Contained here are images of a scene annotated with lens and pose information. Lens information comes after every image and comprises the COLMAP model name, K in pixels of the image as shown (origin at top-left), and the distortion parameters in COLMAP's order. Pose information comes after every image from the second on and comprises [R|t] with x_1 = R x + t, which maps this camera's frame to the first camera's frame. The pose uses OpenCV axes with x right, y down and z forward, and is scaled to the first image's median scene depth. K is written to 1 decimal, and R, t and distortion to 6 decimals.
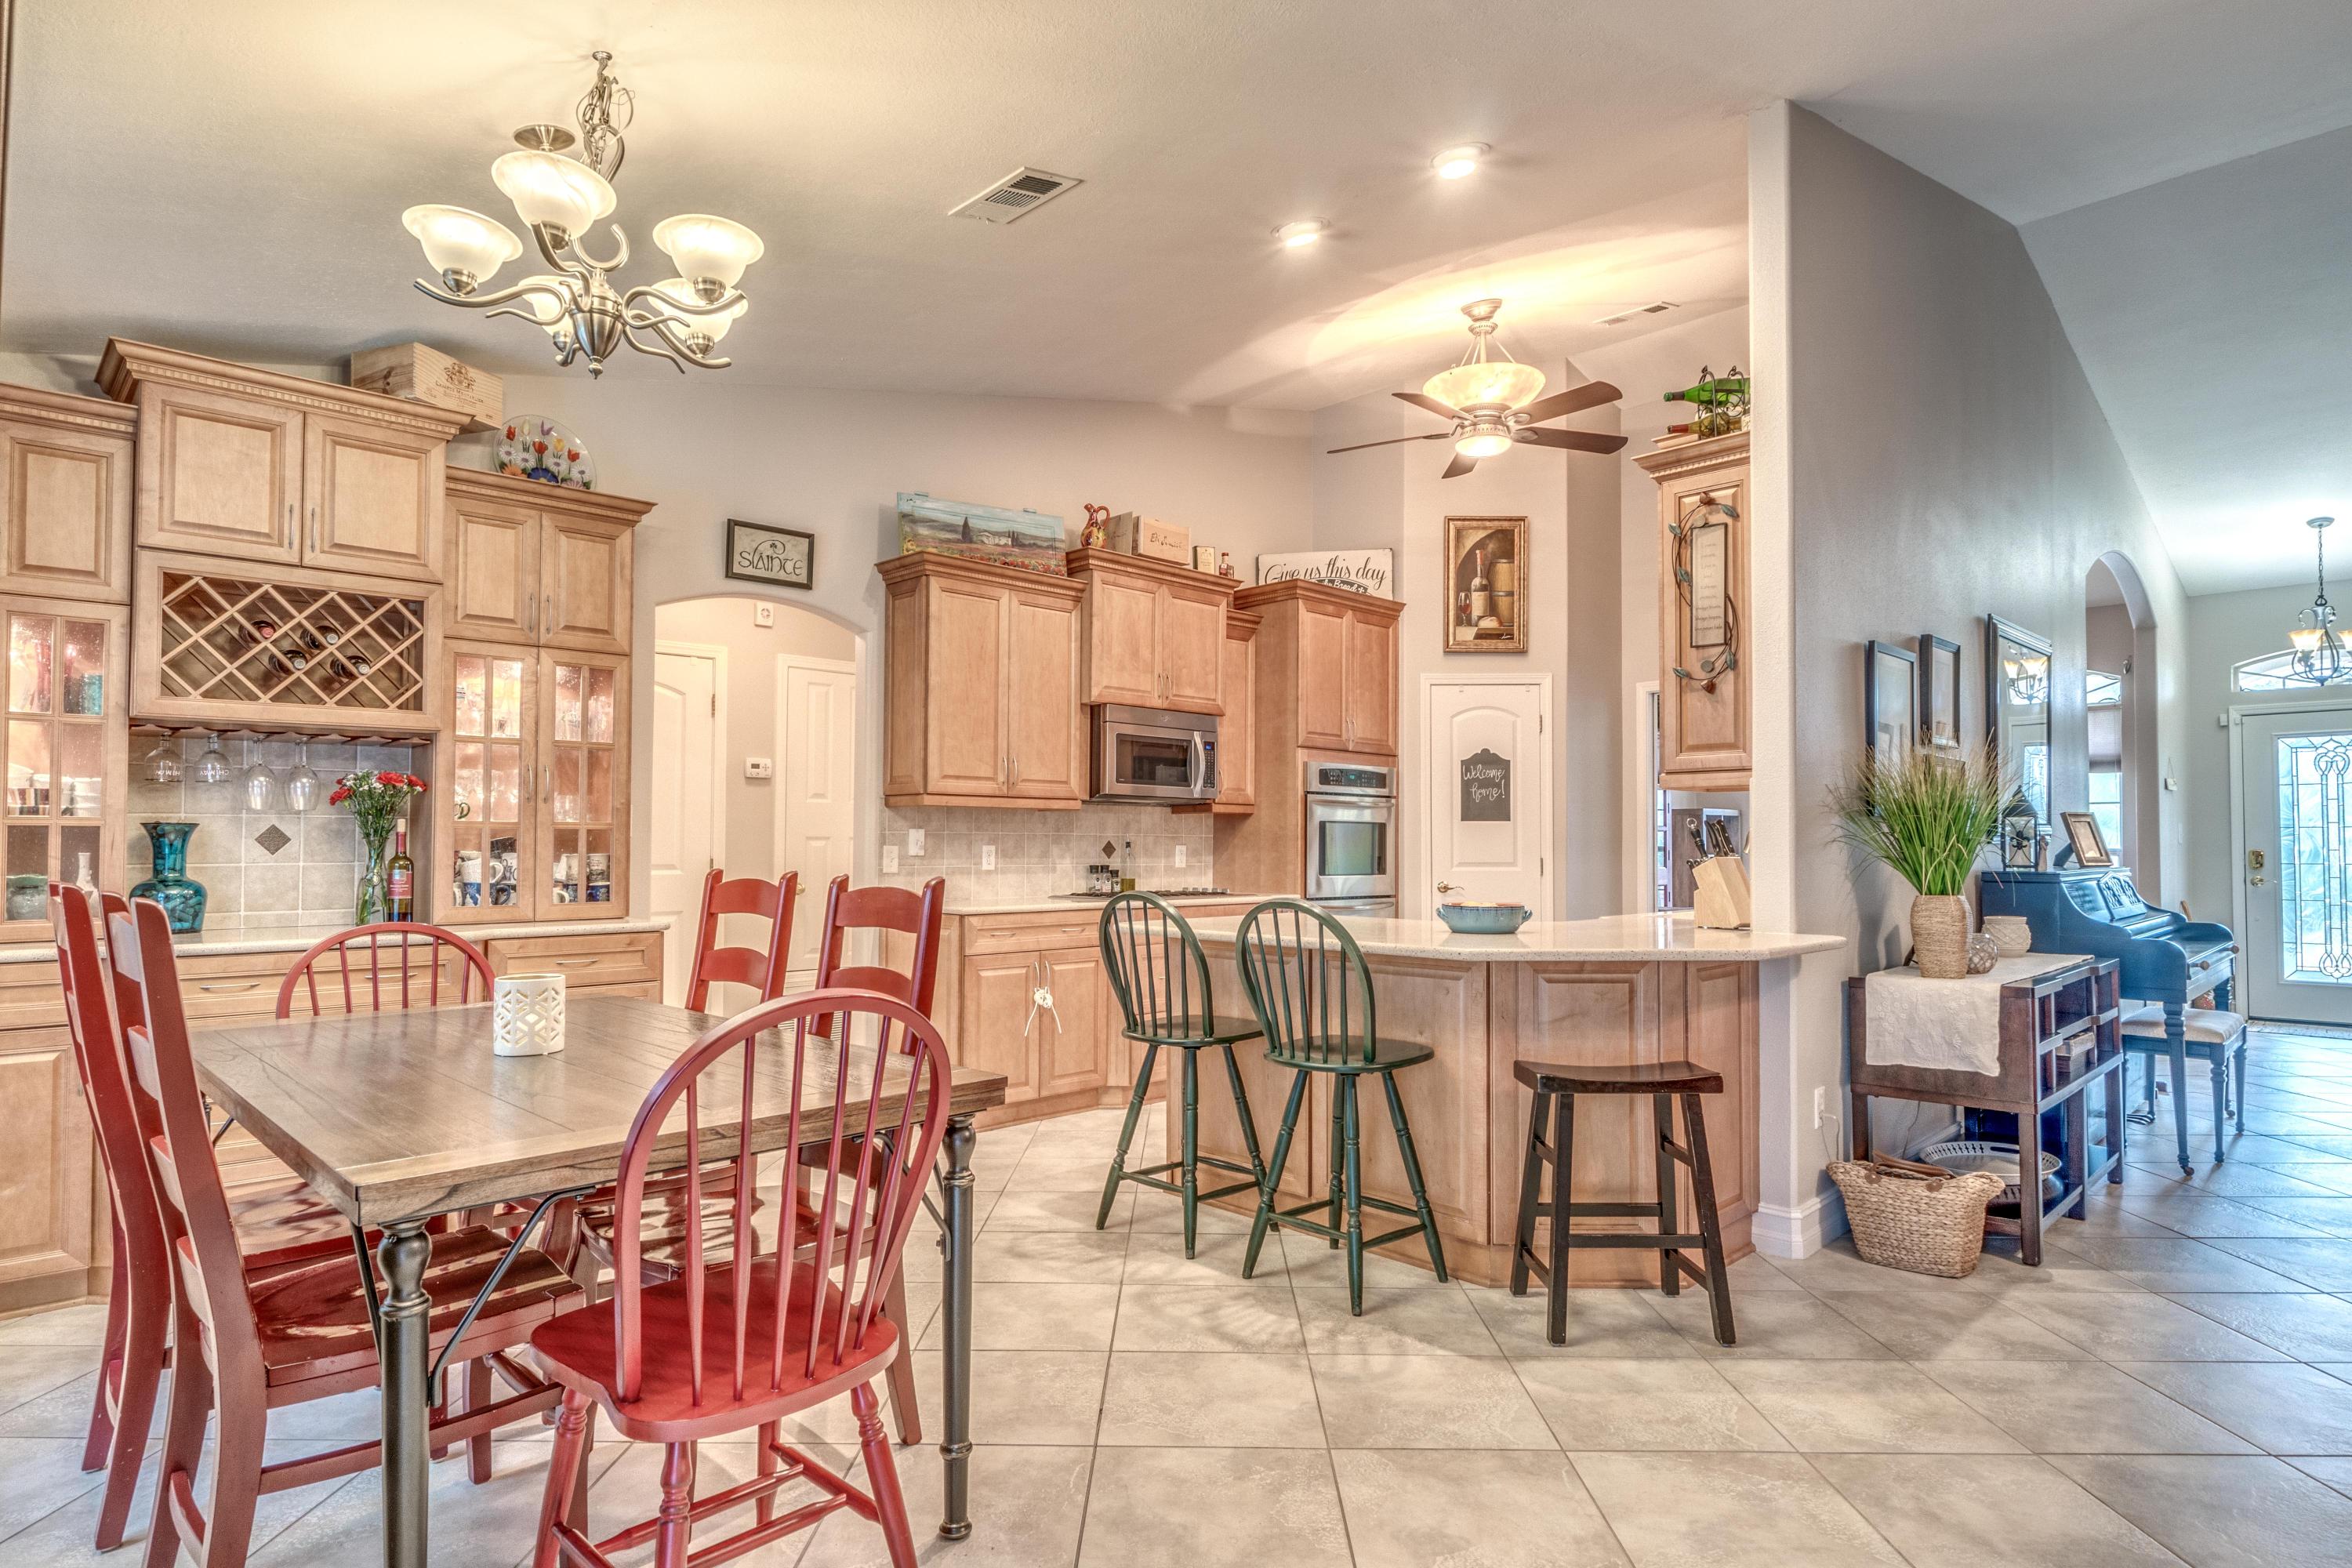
lens RADIAL K [[1260.9, 0, 1171.7], [0, 1260.9, 804.0], [0, 0, 1]] dist [-0.002695, -0.002050]
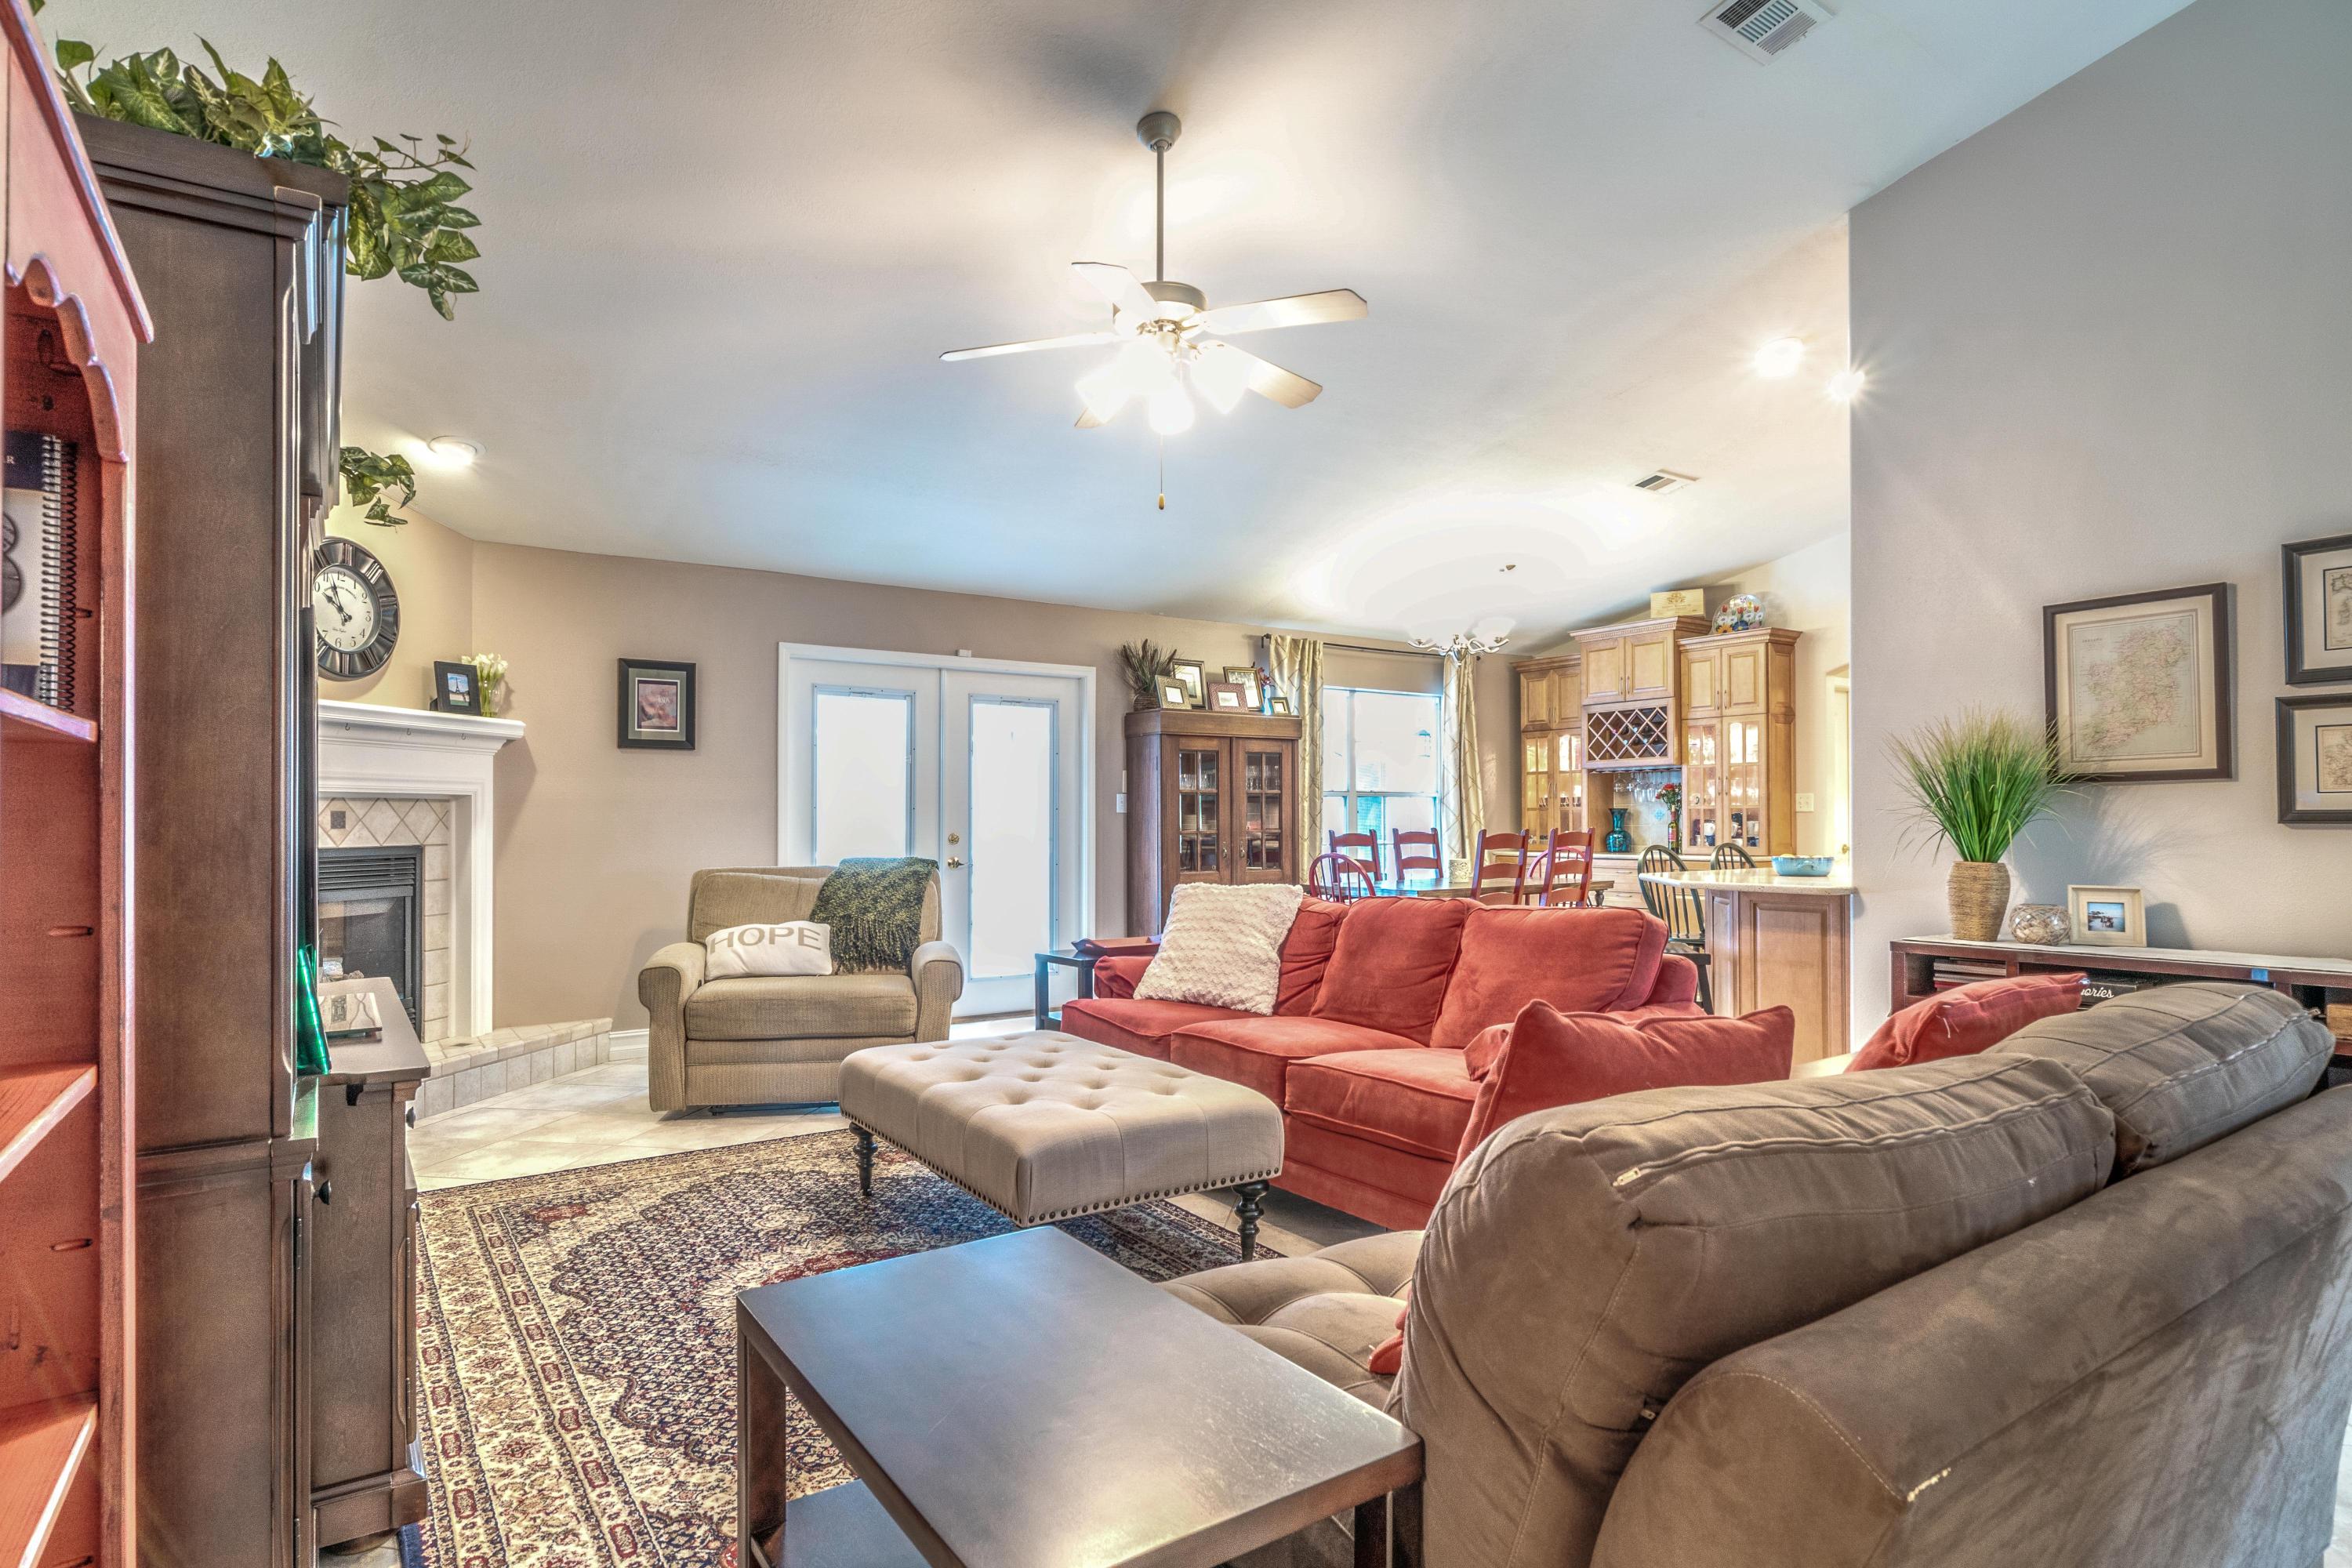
lens RADIAL K [[1287.4, 0, 1220.9], [0, 1287.4, 788.2], [0, 0, 1]] dist [-0.001632, -0.001889]
pose [[-0.135844, -0.024434, -0.990429, 1.820106], [0.035587, 0.998930, -0.029525, 0.022177], [0.990091, -0.039258, -0.134829, 0.547591]]
